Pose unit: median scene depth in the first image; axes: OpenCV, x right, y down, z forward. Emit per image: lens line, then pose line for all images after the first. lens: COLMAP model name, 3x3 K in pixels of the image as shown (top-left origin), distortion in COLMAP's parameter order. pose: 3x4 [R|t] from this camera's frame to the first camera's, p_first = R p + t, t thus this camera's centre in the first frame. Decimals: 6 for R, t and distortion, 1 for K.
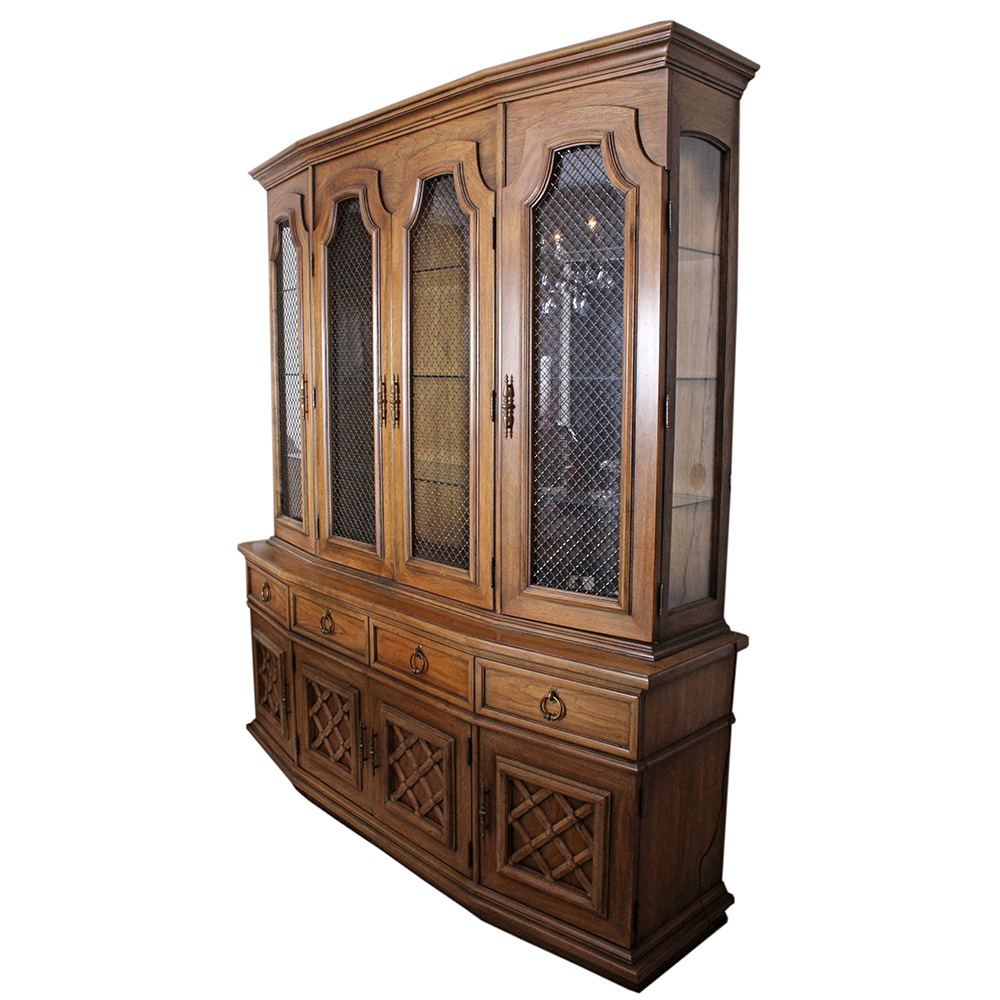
lens RADIAL K [[844.0, 0, 486.4], [0, 844.0, 475.7], [0, 0, 1]] dist [-0.083638, 0.014478]
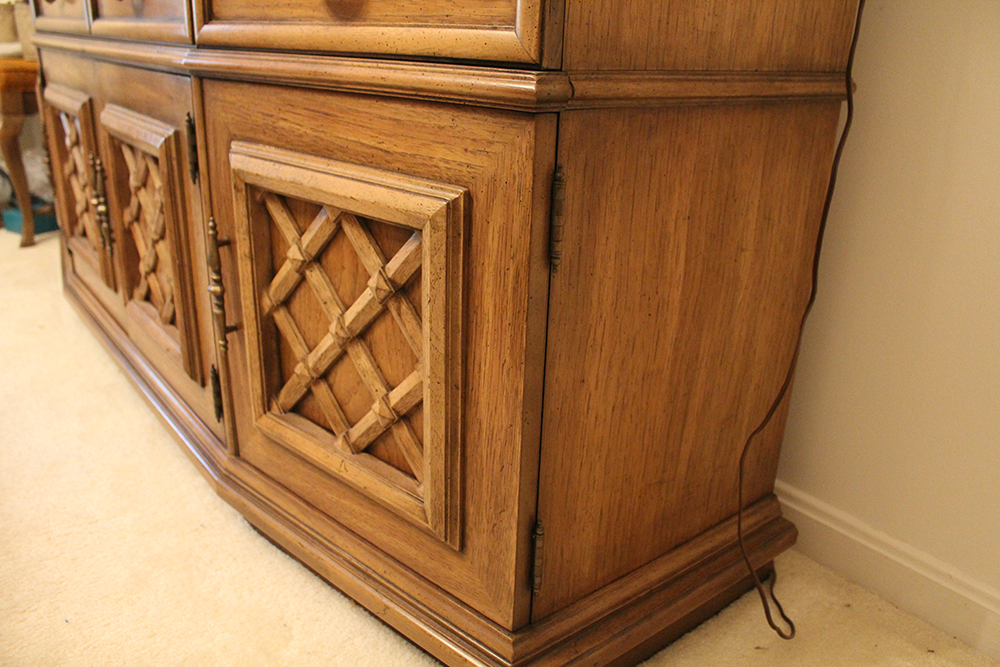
lens RADIAL K [[824.7, 0, 499.5], [0, 824.7, 331.7], [0, 0, 1]] dist [-0.154486, 0.016070]
pose [[0.995866, 0.061822, -0.066548, 0.178547], [-0.044279, 0.970110, 0.238590, 0.340744], [0.079309, -0.234658, 0.968837, 0.645392]]
